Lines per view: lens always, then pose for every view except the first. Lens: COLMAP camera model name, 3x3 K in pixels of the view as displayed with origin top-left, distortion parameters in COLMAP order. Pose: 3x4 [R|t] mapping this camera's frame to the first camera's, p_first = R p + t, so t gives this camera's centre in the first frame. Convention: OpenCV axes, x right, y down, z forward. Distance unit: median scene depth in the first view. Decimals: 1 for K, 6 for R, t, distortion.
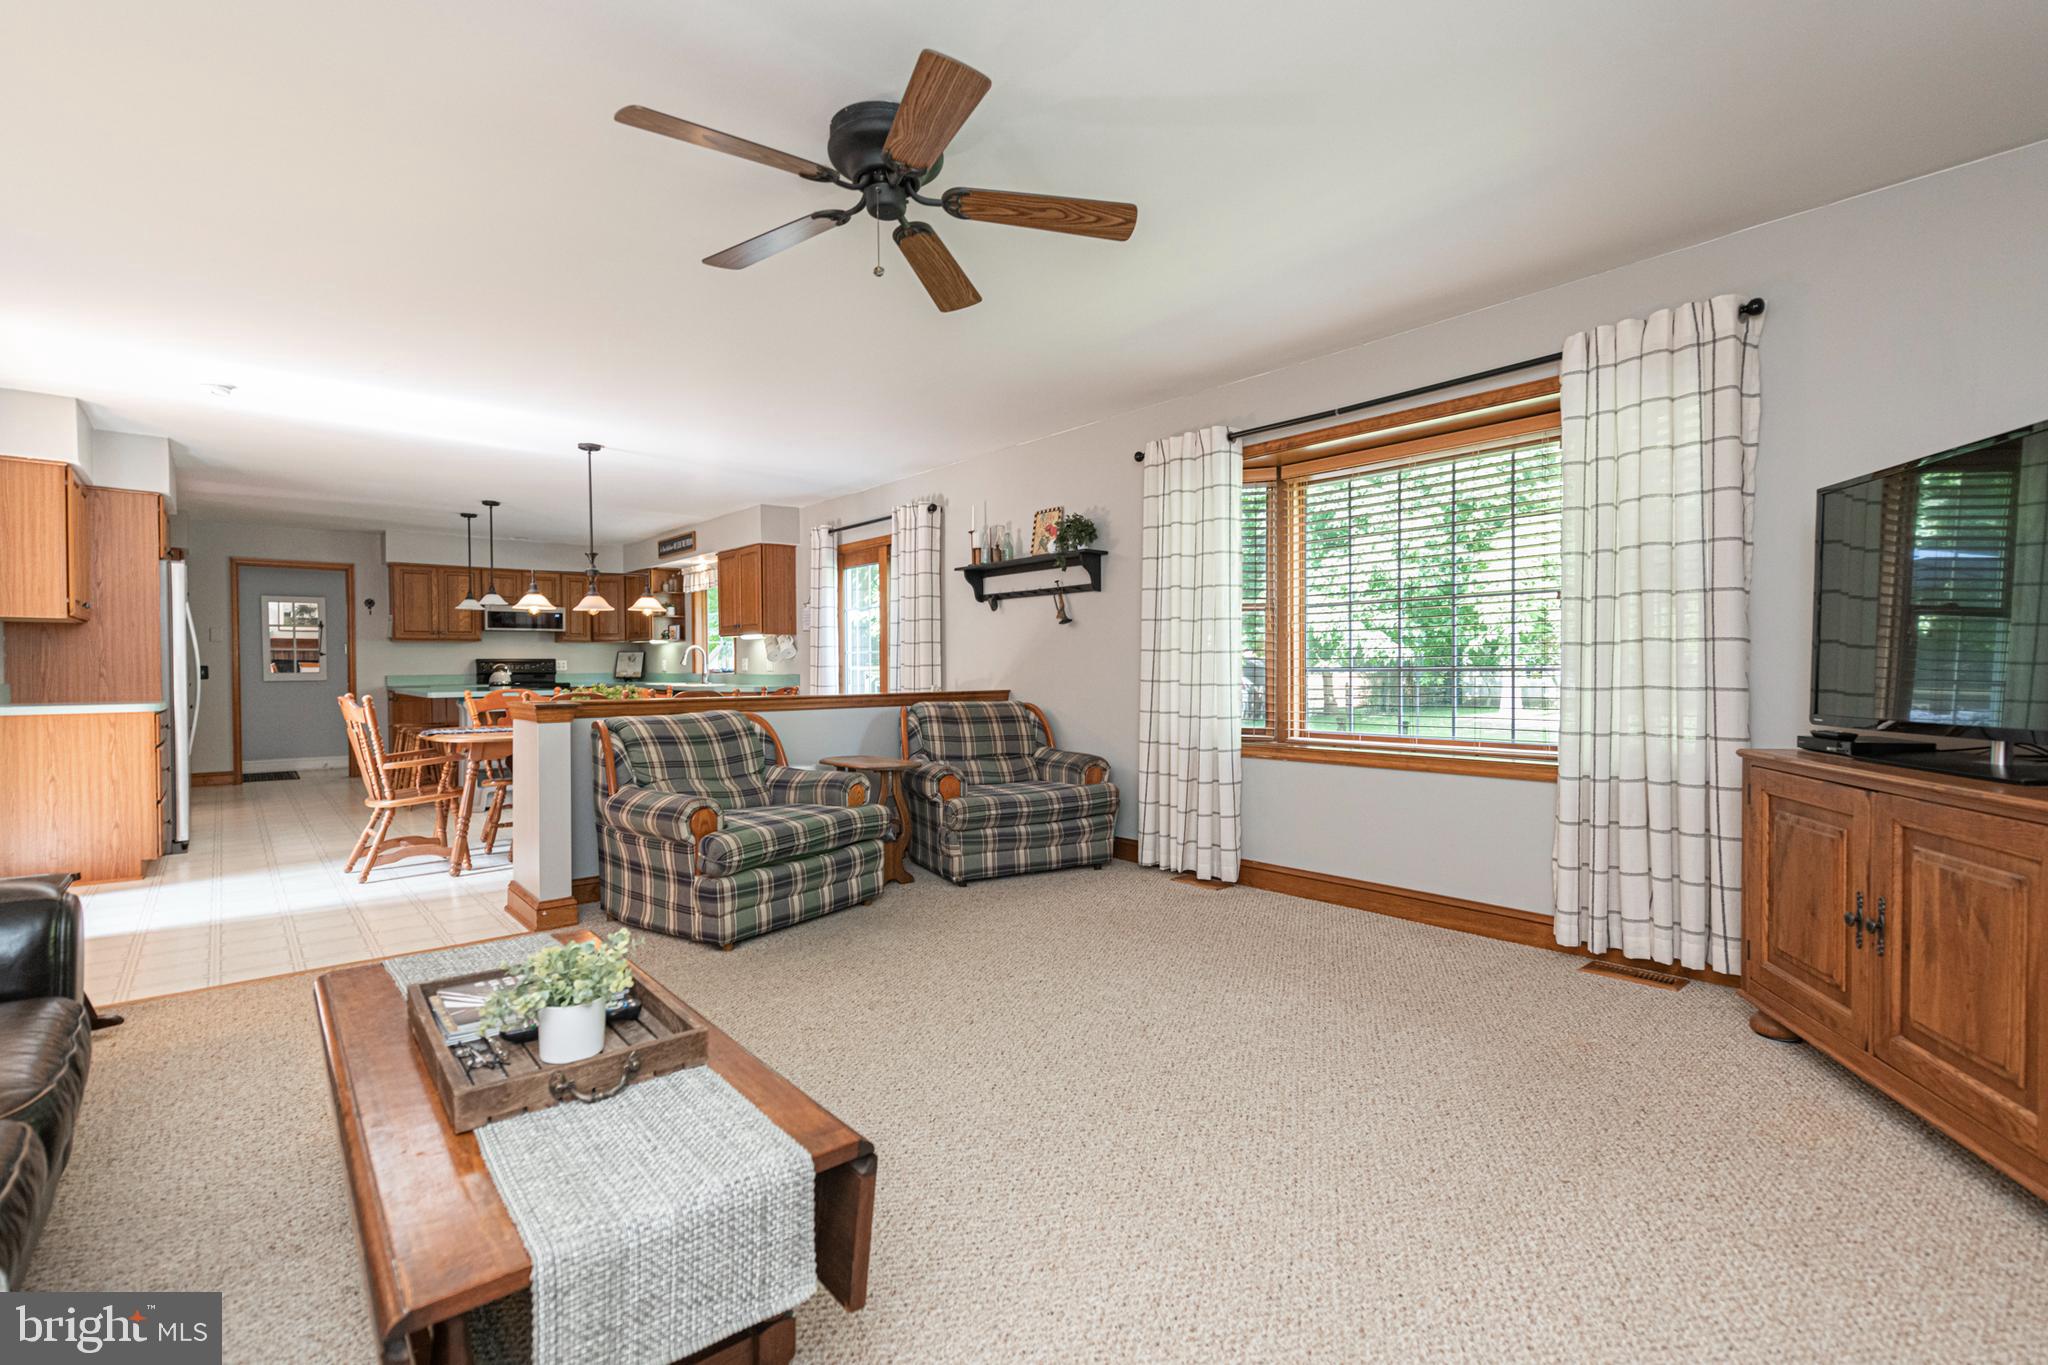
lens RADIAL K [[917.4, 0, 1036.7], [0, 917.4, 682.6], [0, 0, 1]] dist [0.001919, -0.000062]
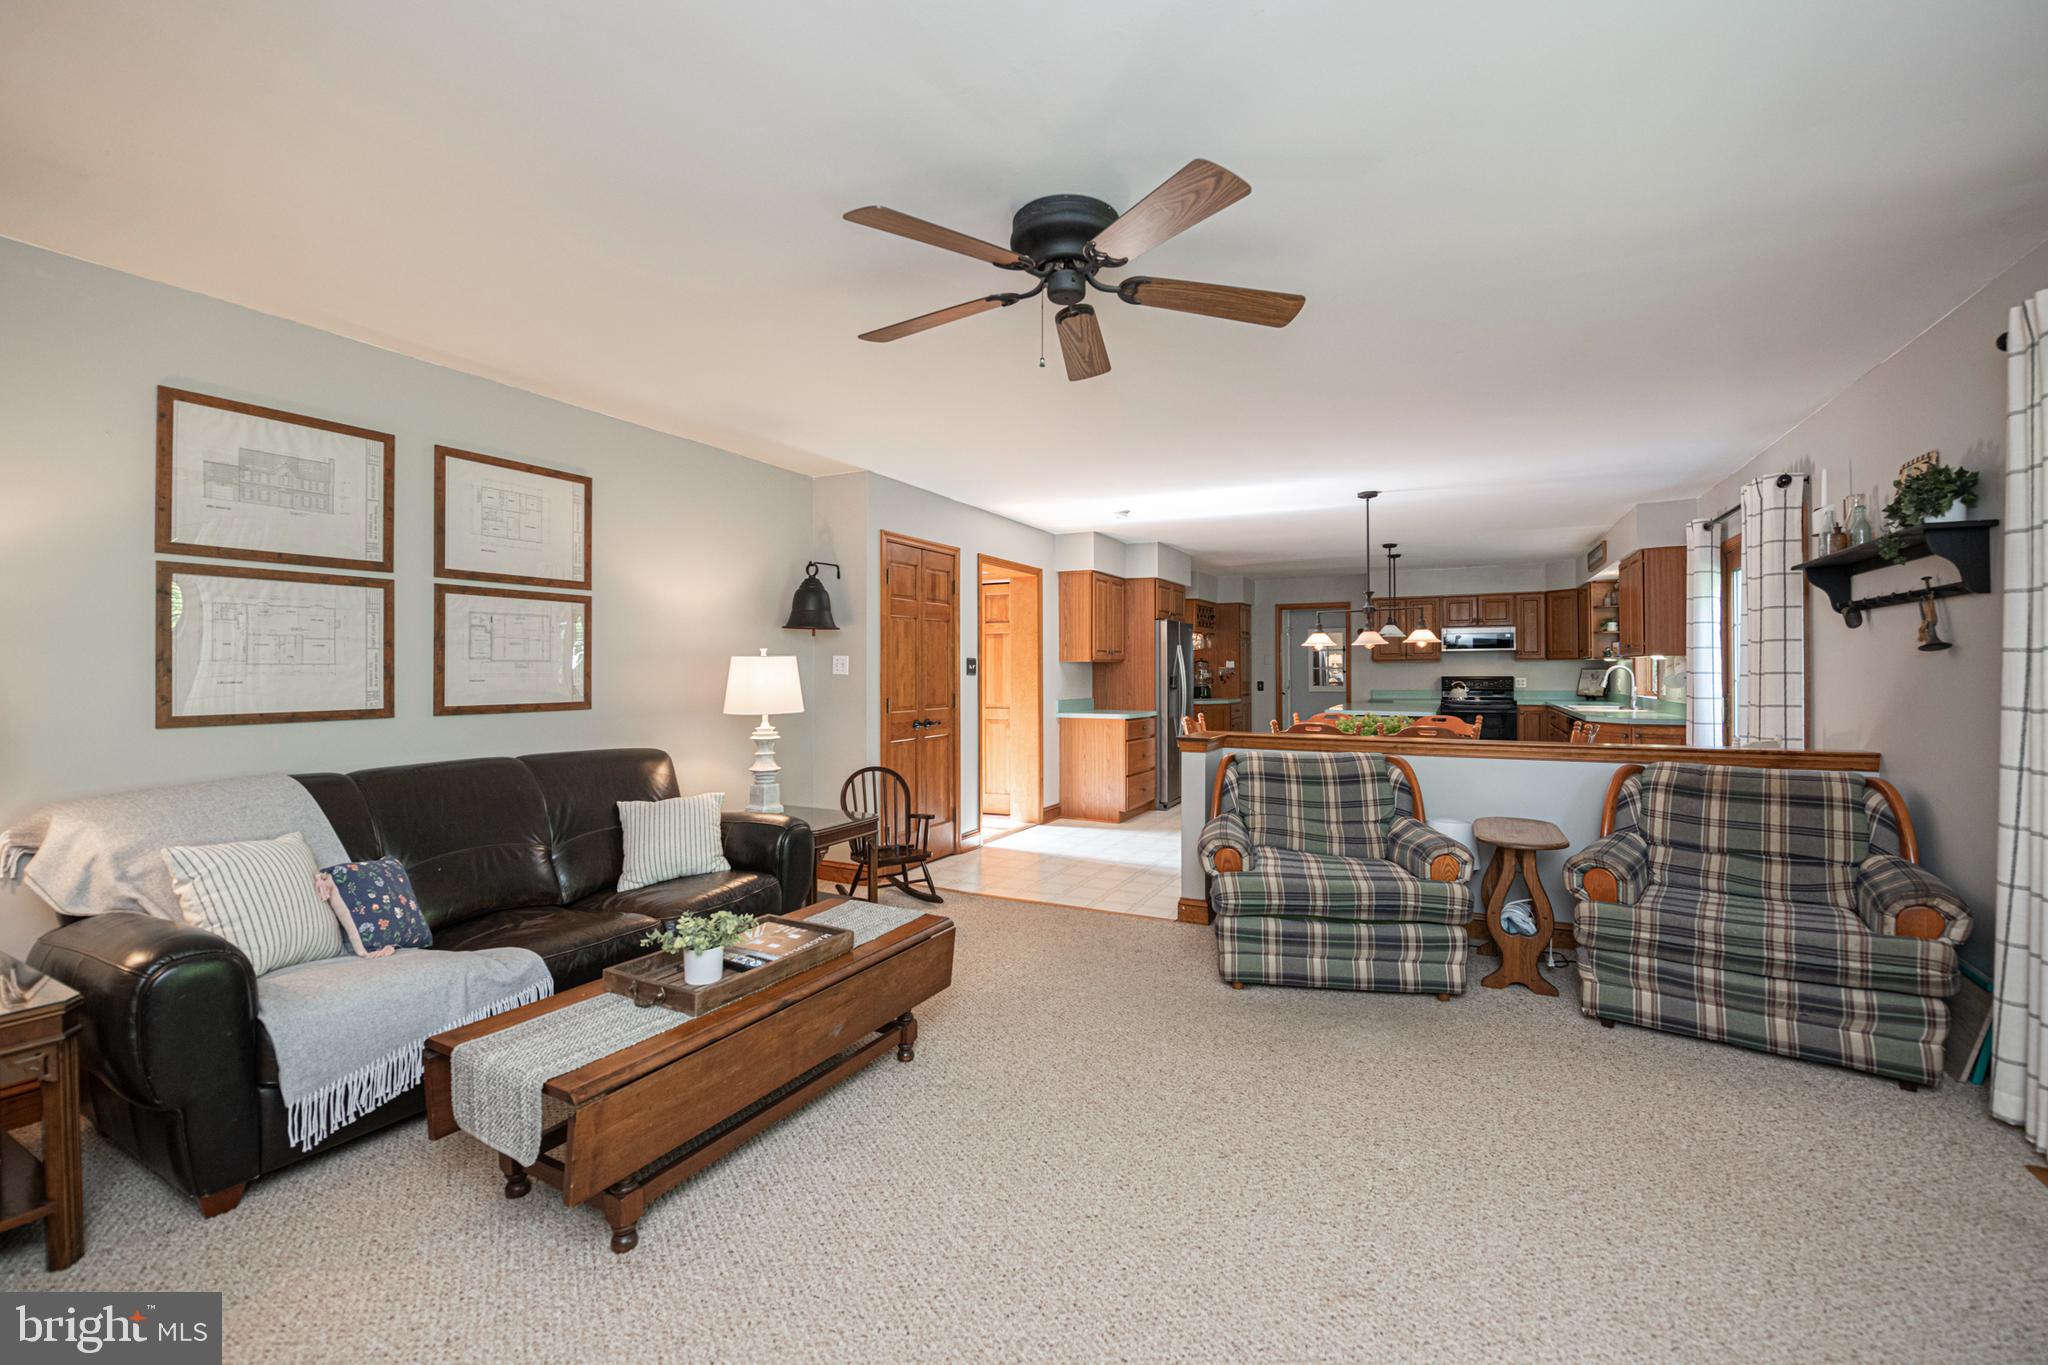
lens RADIAL K [[848.3, 0, 1023.4], [0, 848.3, 663.4], [0, 0, 1]] dist [-0.017054, -0.001023]
pose [[0.374782, -0.005391, -0.927097, 0.440662], [-0.017037, 0.999774, -0.012700, -0.057486], [0.926956, 0.020554, 0.374605, 0.389281]]
